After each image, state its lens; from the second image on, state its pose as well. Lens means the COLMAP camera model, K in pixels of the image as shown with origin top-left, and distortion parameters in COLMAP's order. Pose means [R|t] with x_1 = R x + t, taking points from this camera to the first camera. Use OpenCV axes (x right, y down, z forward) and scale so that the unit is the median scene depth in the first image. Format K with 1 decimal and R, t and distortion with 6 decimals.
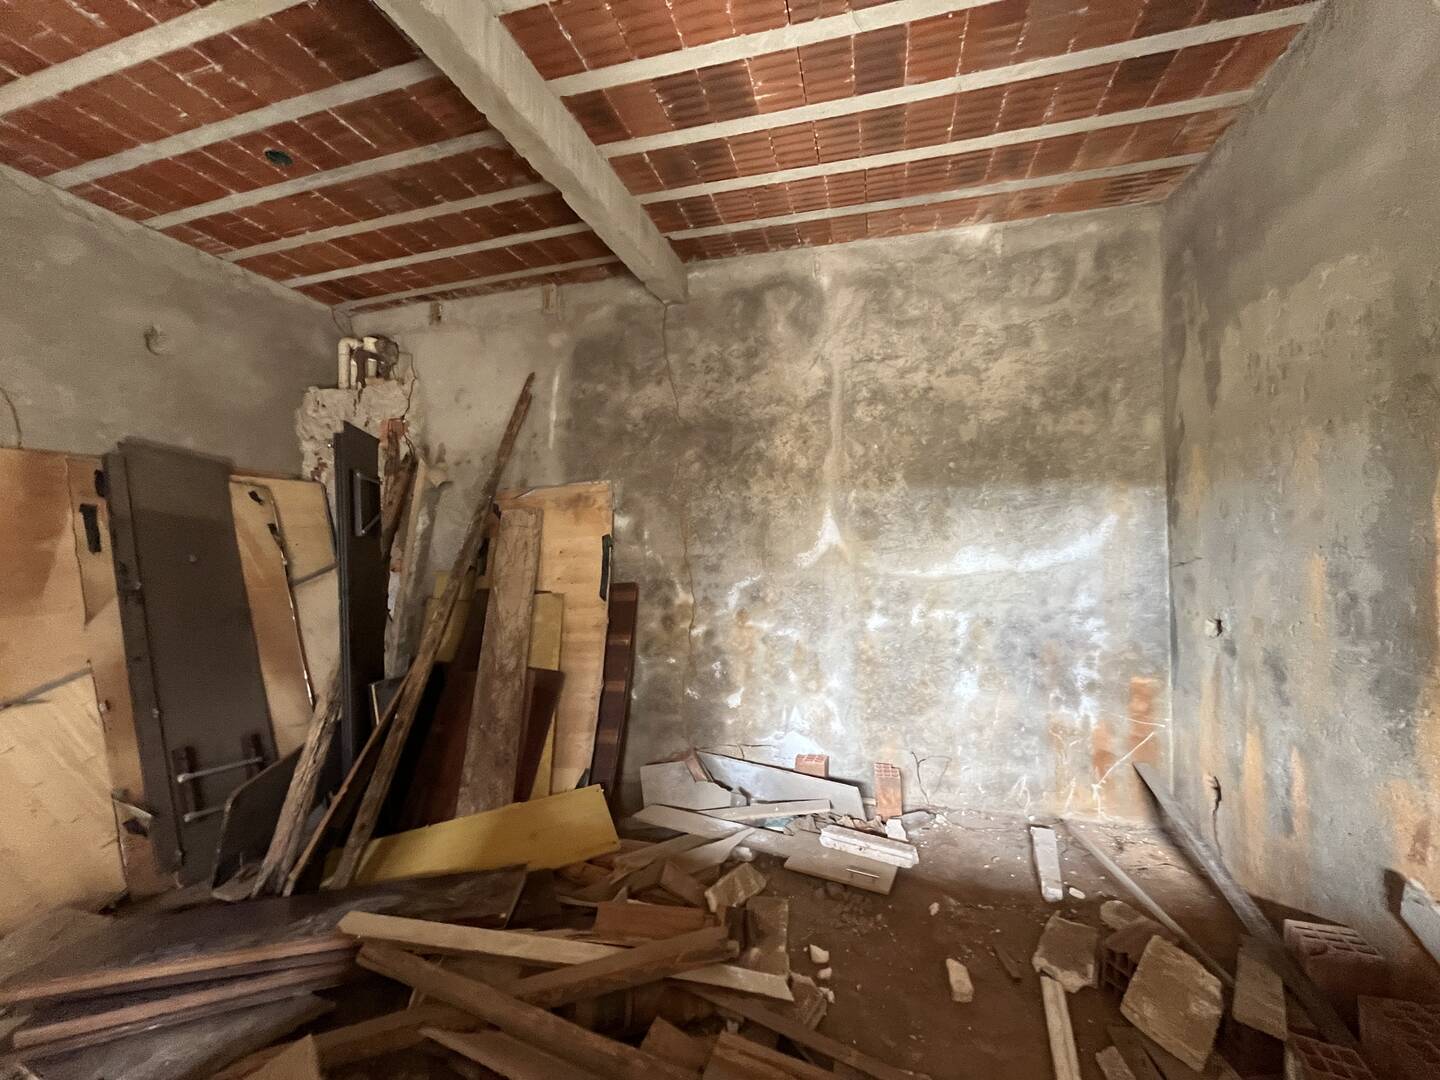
lens RADIAL K [[588.6, 0, 721.5], [0, 588.6, 542.7], [0, 0, 1]] dist [-0.003634, -0.000349]
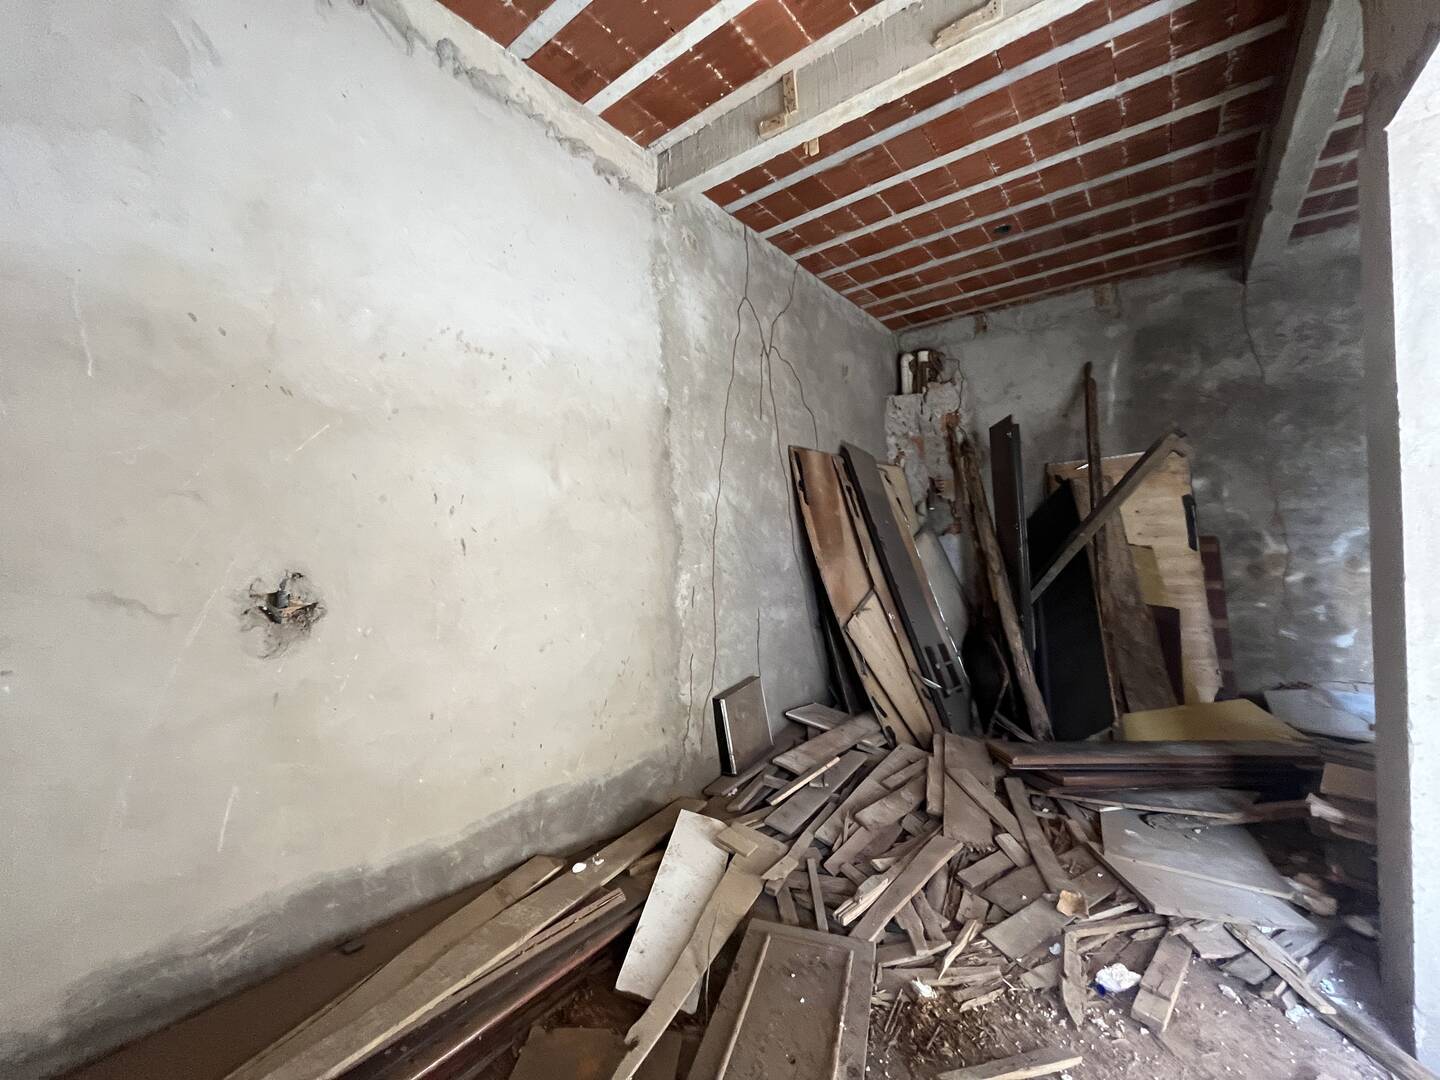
lens RADIAL K [[588.6, 0, 719.4], [0, 588.6, 542.6], [0, 0, 1]] dist [-0.003634, -0.000349]
pose [[0.928135, -0.018779, -0.371770, -0.619700], [0.027842, 0.999431, 0.019026, 0.032828], [0.371201, -0.028010, 0.928130, -0.409210]]
